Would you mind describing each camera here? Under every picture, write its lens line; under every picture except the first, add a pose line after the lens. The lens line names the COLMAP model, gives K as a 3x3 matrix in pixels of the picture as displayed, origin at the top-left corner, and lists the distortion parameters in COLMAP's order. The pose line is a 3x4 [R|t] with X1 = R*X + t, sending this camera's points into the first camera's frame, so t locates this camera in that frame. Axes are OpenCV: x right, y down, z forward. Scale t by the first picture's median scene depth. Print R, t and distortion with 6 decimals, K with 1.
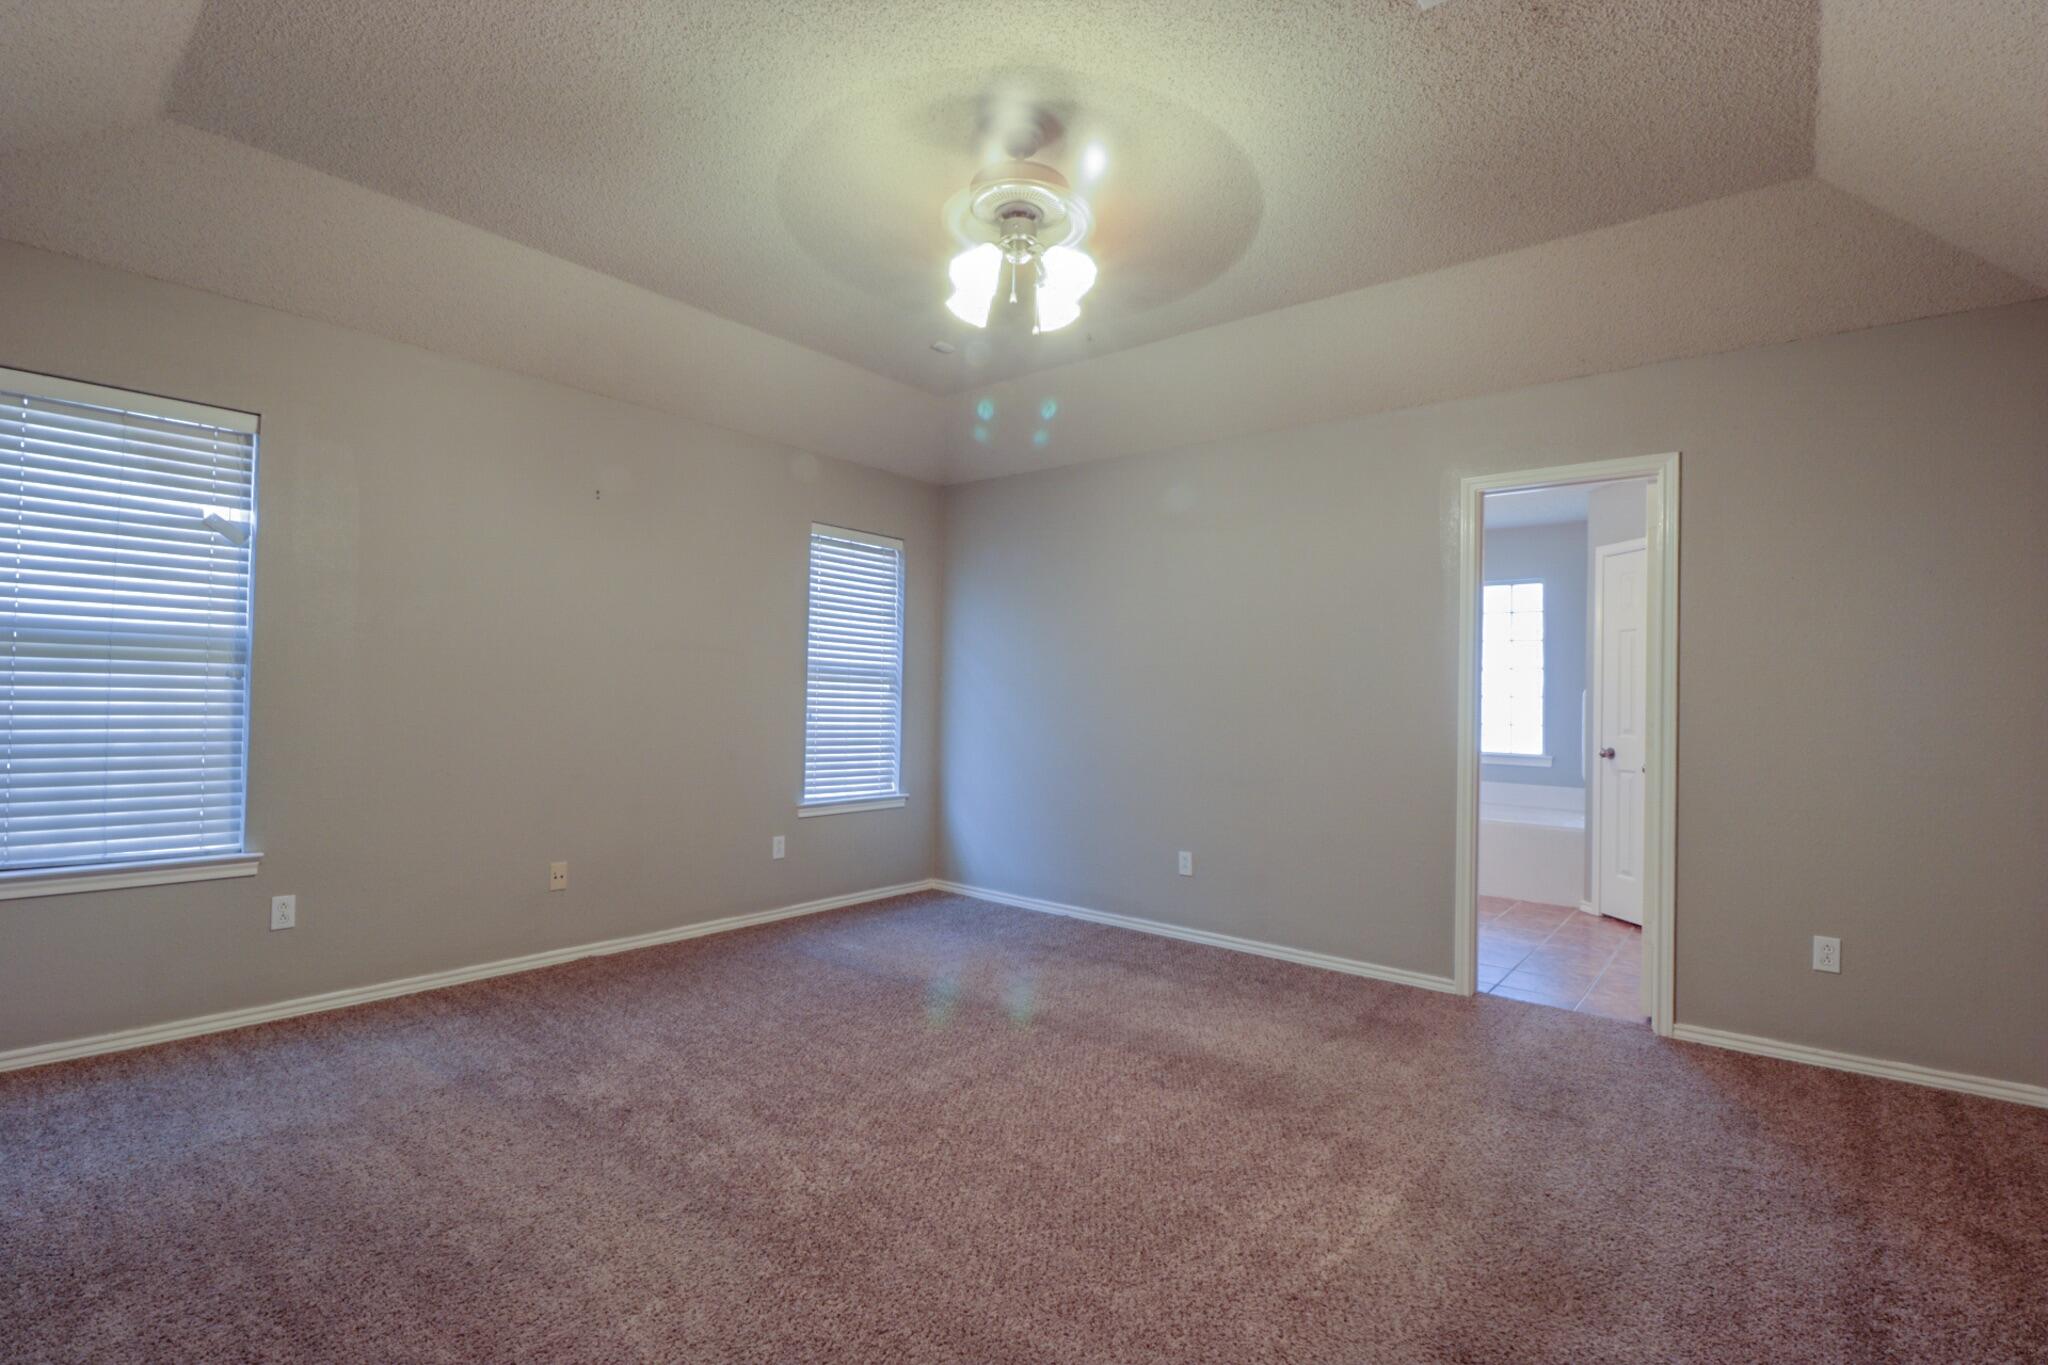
lens RADIAL K [[935.2, 0, 1024.6], [0, 935.2, 683.6], [0, 0, 1]] dist [-0.004794, -0.000692]
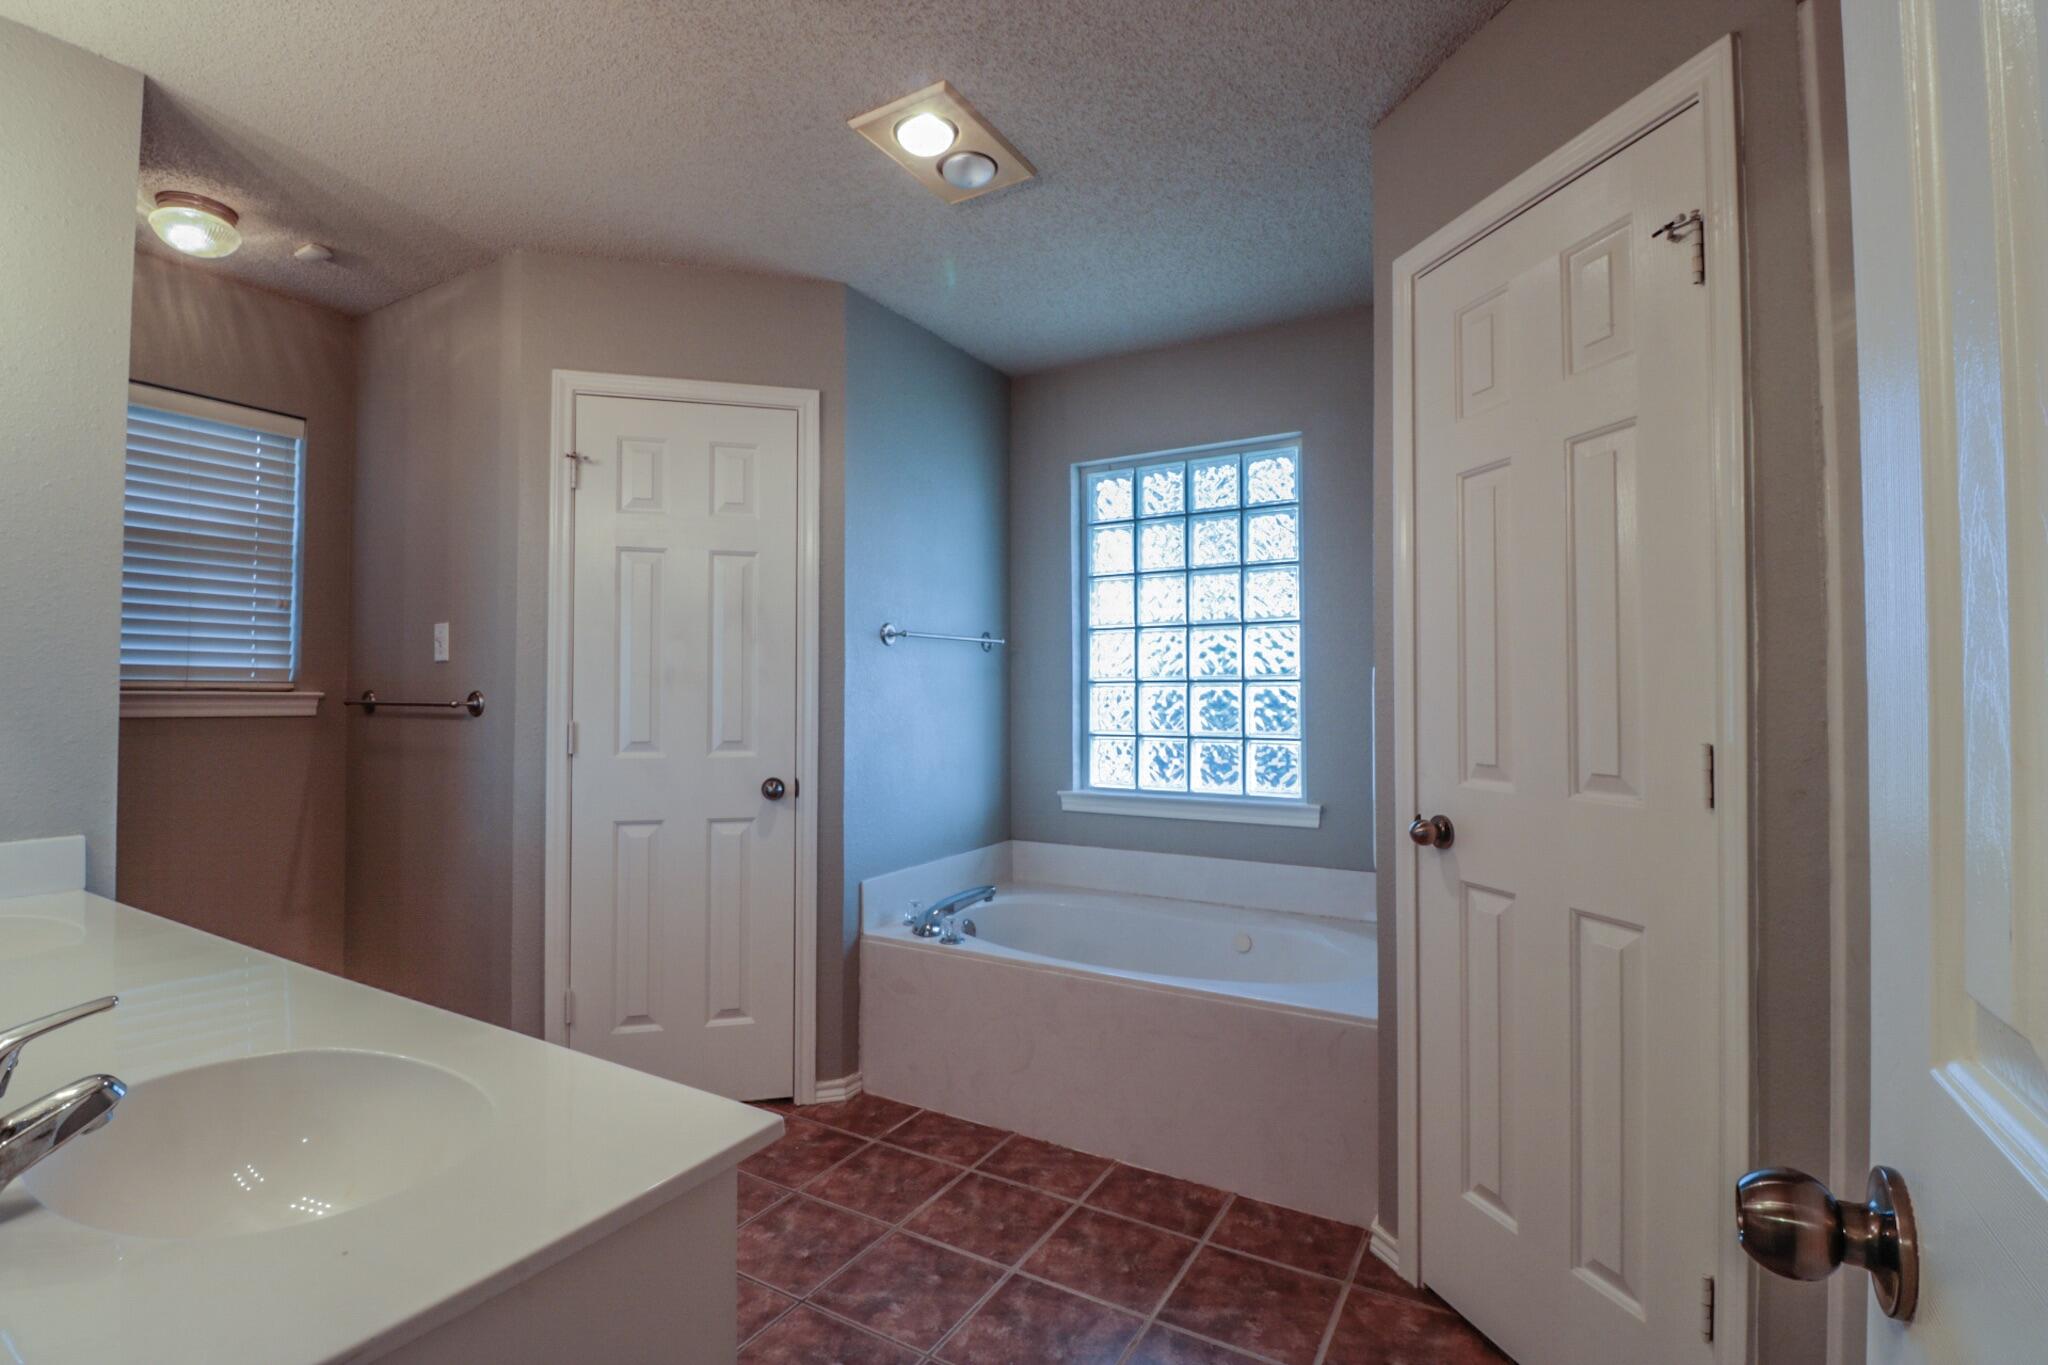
lens RADIAL K [[935.2, 0, 1025.1], [0, 935.2, 685.4], [0, 0, 1]] dist [-0.004794, -0.000692]
pose [[0.984057, -0.012687, 0.177400, 0.401196], [0.015255, 0.999798, -0.013116, 0.020559], [-0.177198, 0.015613, 0.984051, 0.662703]]
